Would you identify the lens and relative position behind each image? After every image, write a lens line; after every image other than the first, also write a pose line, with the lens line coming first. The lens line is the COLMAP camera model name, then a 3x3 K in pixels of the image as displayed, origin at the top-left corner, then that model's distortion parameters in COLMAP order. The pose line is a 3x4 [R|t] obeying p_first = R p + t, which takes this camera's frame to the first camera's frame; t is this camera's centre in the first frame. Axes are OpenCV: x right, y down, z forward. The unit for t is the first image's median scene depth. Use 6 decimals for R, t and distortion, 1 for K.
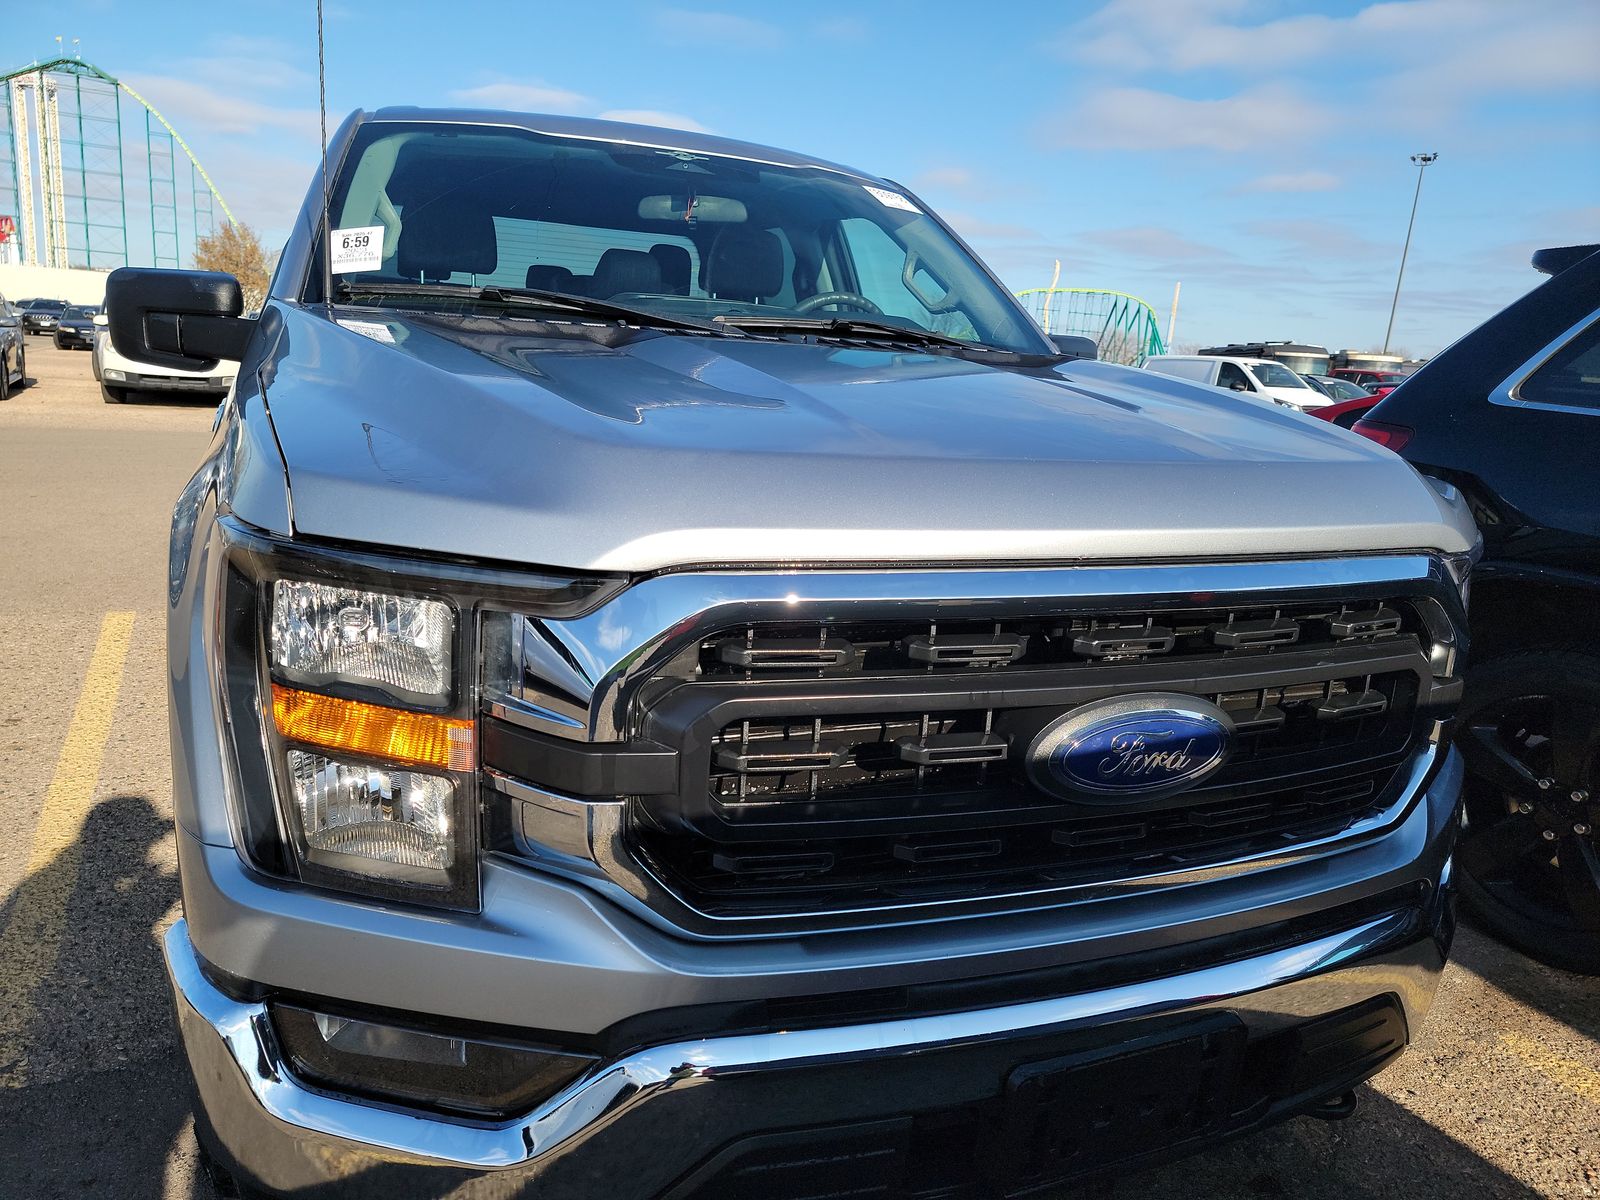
lens RADIAL K [[1117.9, 0, 799.6], [0, 1117.9, 616.7], [0, 0, 1]] dist [0.045612, -0.005095]
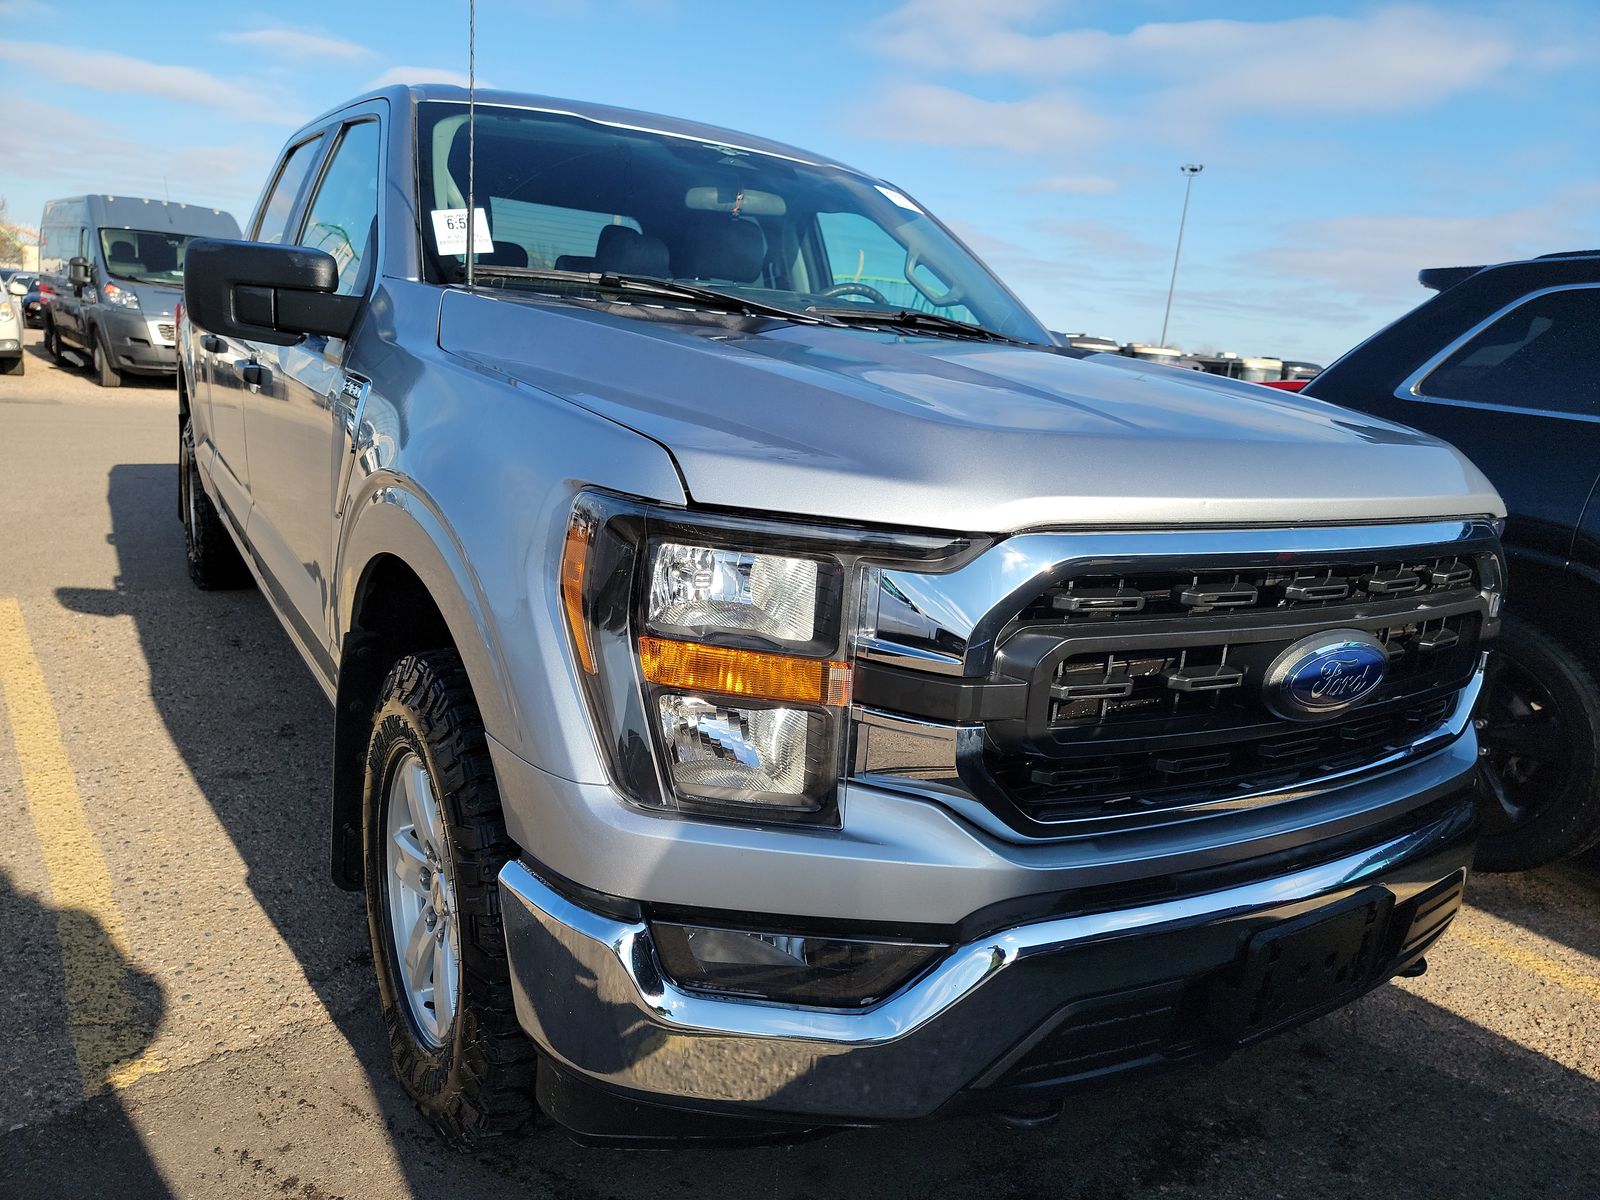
lens RADIAL K [[1128.8, 0, 800.0], [0, 1128.8, 600.0], [0, 0, 1]] dist [0.046360, -0.002361]
pose [[0.983466, -0.015691, 0.180411, -0.346694], [0.015478, 0.999877, 0.002585, 0.015501], [-0.180429, 0.000250, 0.983588, -0.090629]]
